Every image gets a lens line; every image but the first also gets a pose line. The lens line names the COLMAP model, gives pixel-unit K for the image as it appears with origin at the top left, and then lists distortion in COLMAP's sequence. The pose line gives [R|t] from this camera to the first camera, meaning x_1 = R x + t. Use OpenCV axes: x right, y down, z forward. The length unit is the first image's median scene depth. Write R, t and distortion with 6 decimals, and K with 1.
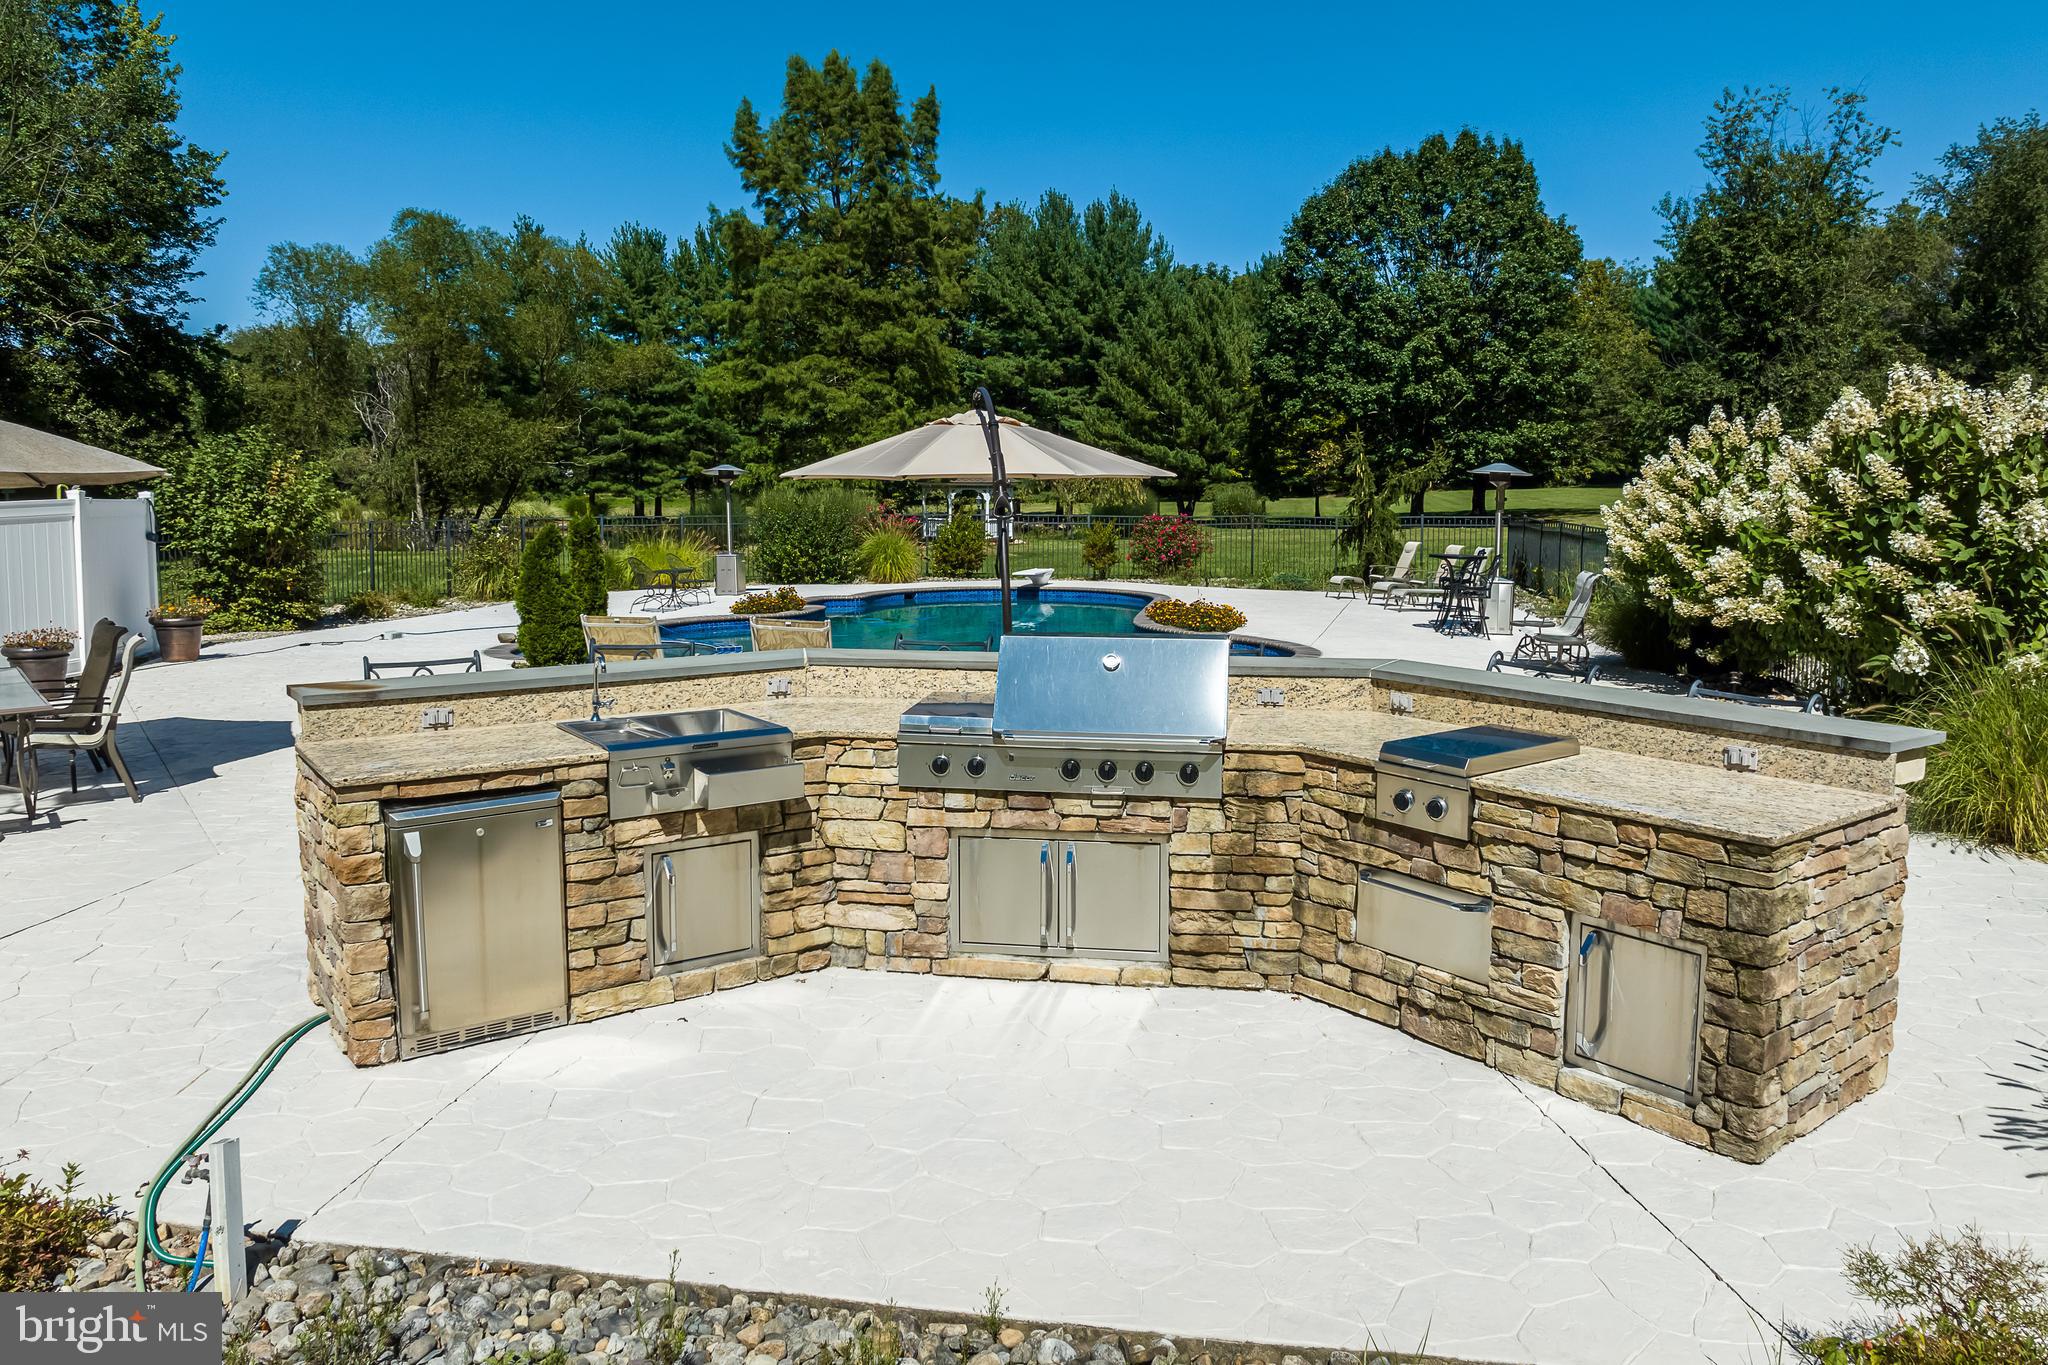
lens RADIAL K [[1448.4, 0, 1023.4], [0, 1448.4, 584.5], [0, 0, 1]] dist [-0.054996, 0.035874]
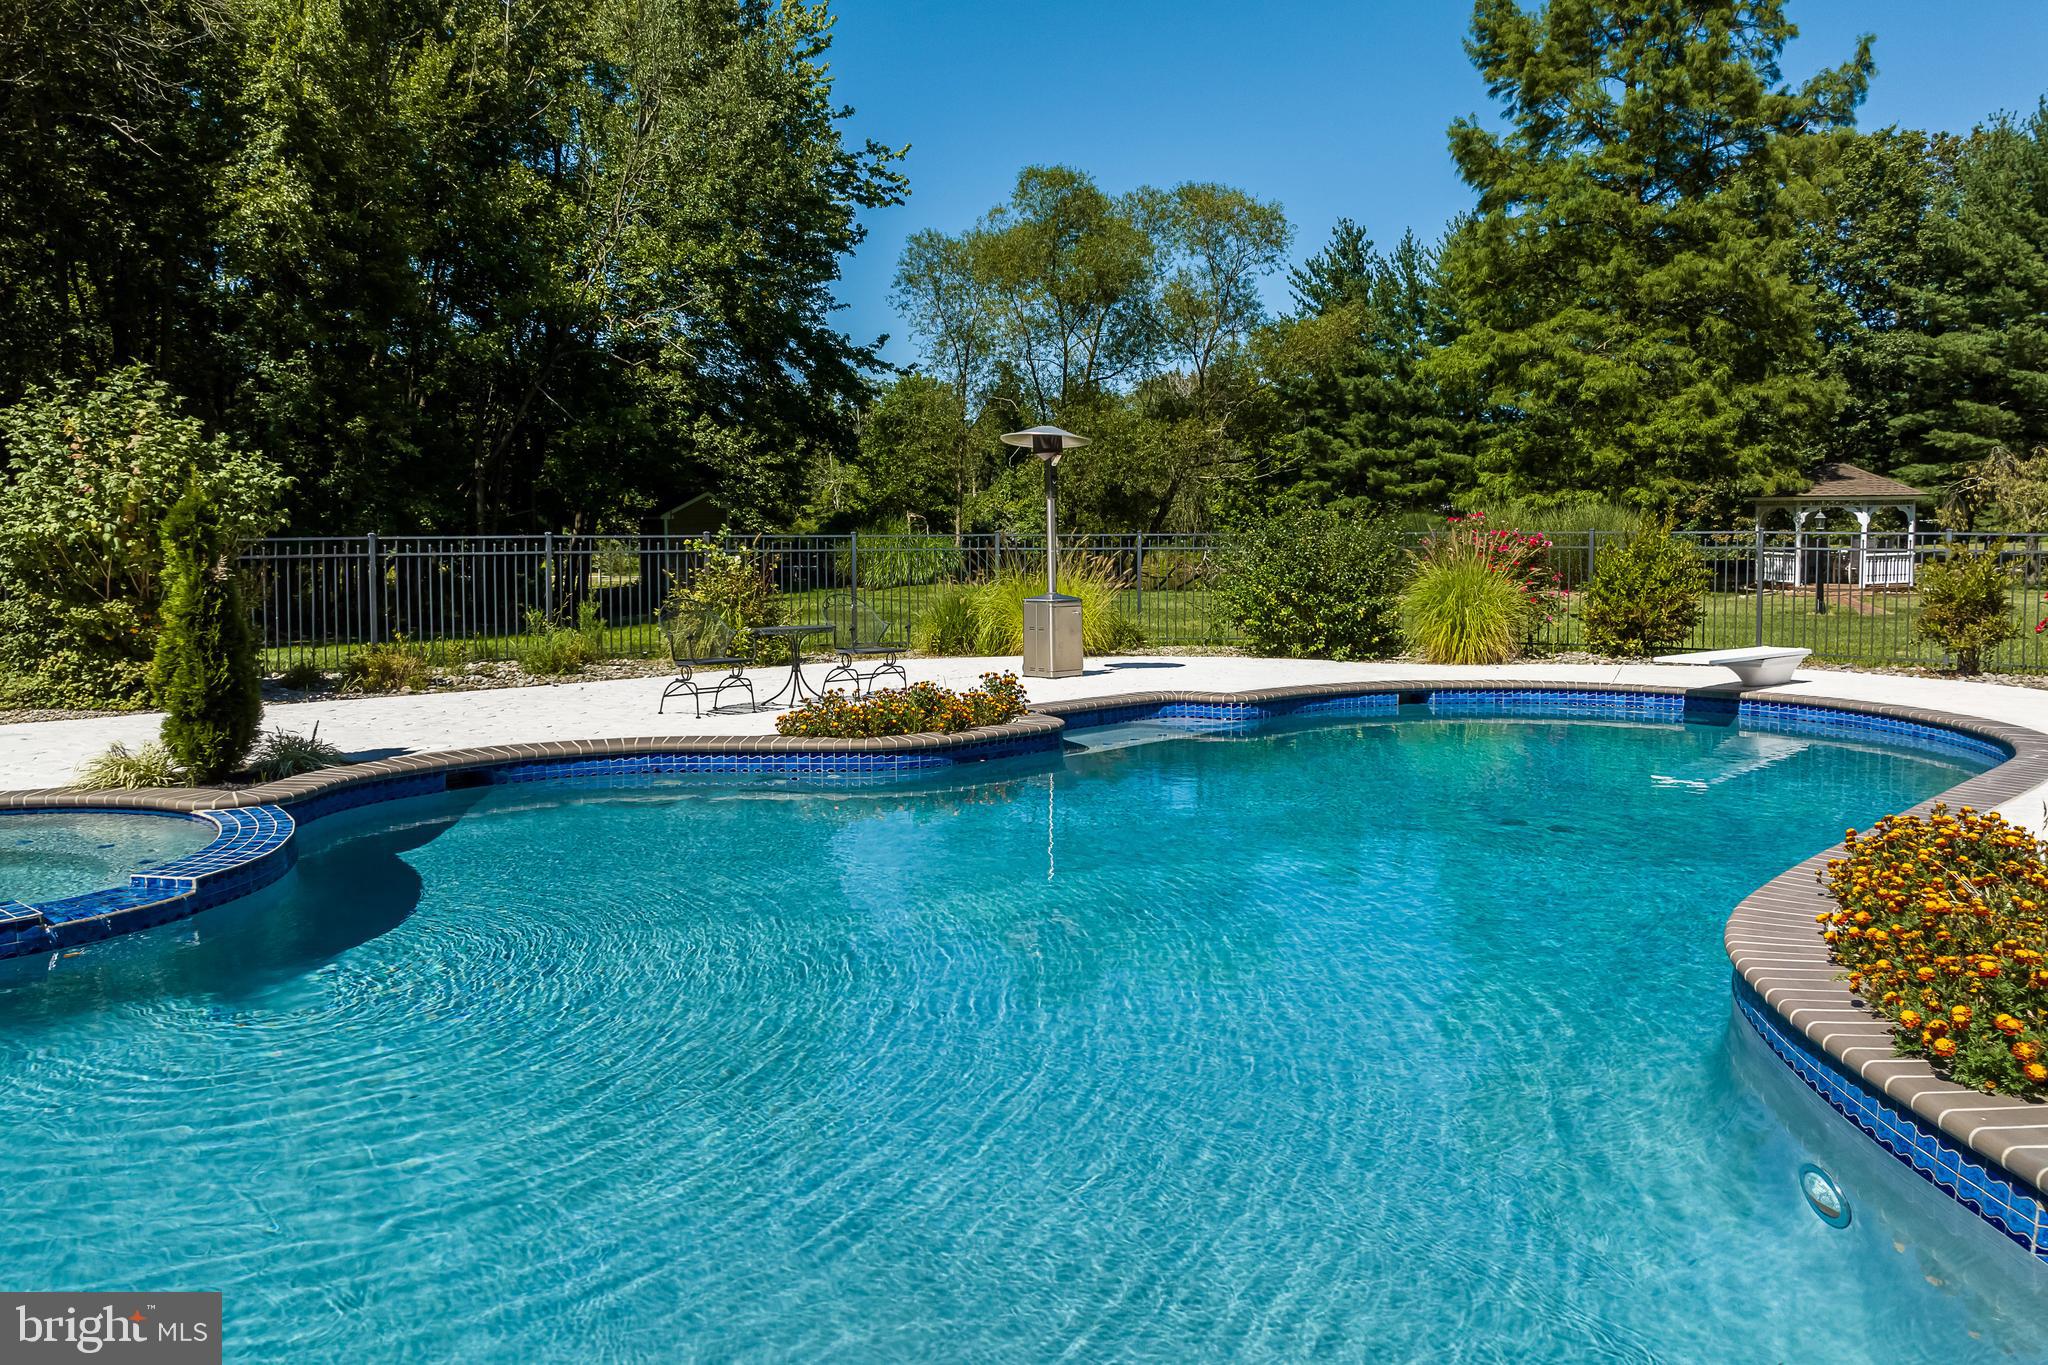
lens RADIAL K [[1448.4, 0, 1023.4], [0, 1448.4, 584.5], [0, 0, 1]] dist [-0.054996, 0.035874]
pose [[0.805185, 0.014201, -0.592853, 0.050438], [-0.032343, 0.999277, -0.019990, -0.008144], [0.592141, 0.035270, 0.805062, 0.307832]]
